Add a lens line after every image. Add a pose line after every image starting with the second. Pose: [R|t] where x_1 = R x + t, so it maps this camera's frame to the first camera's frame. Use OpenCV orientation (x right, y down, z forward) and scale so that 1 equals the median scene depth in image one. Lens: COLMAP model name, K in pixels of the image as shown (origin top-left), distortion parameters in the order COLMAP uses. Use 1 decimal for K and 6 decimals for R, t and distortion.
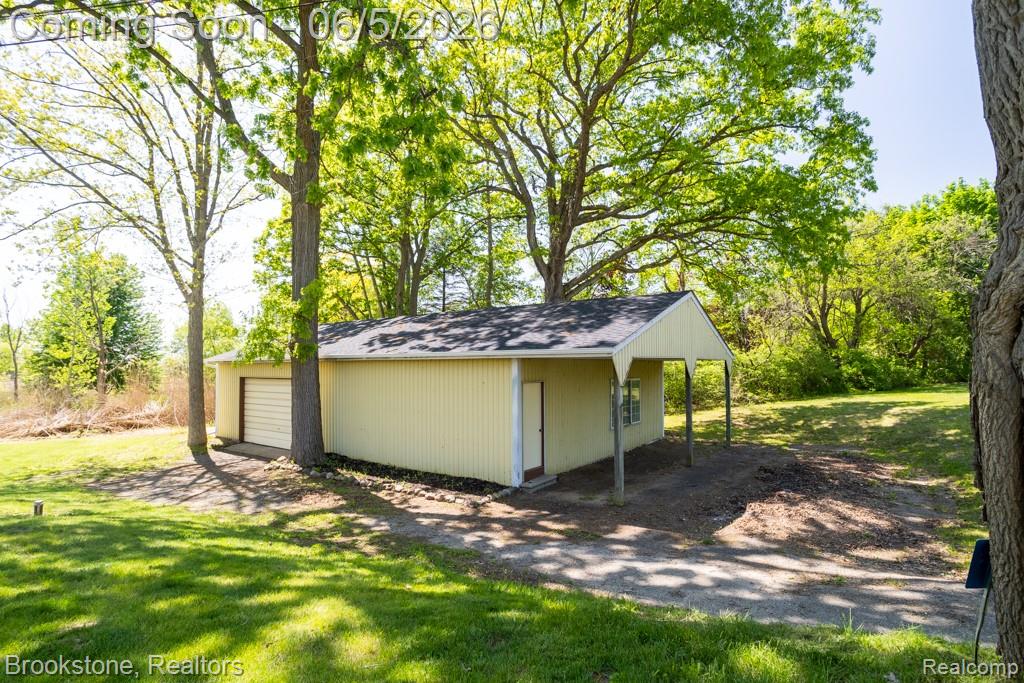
lens RADIAL K [[500.2, 0, 506.5], [0, 500.2, 343.8], [0, 0, 1]] dist [-0.044944, 0.038180]
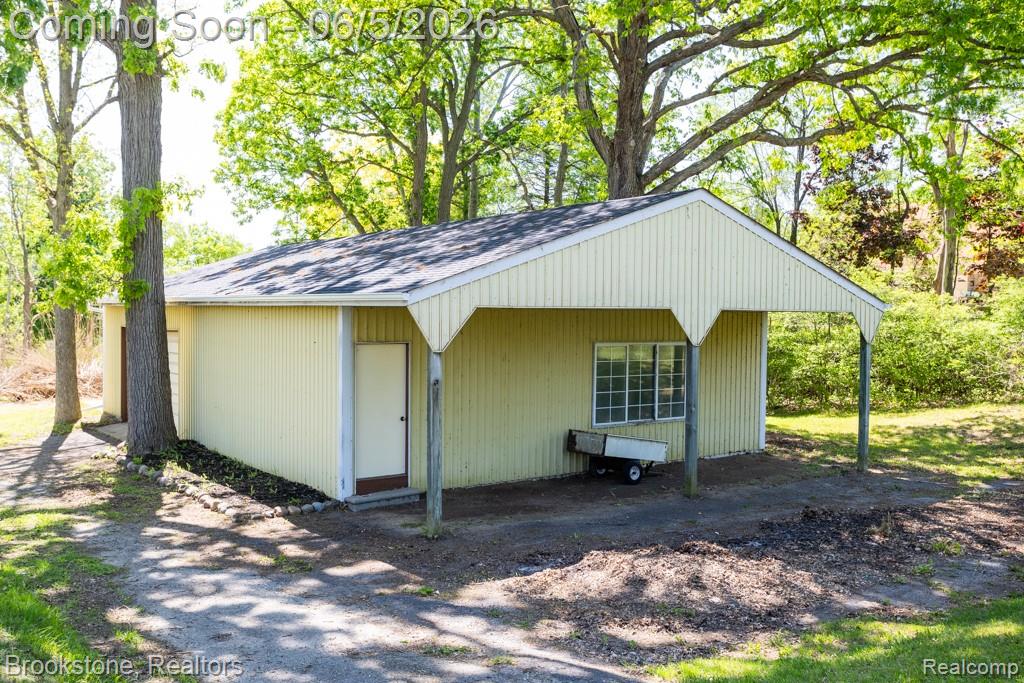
lens RADIAL K [[903.3, 0, 512.0], [0, 903.3, 341.5], [0, 0, 1]] dist [0.035471, 0.007253]
pose [[0.952196, 0.025395, -0.304430, 0.598037], [-0.002785, 0.997219, 0.074477, -0.014069], [0.305475, -0.070069, 0.949619, -0.060063]]
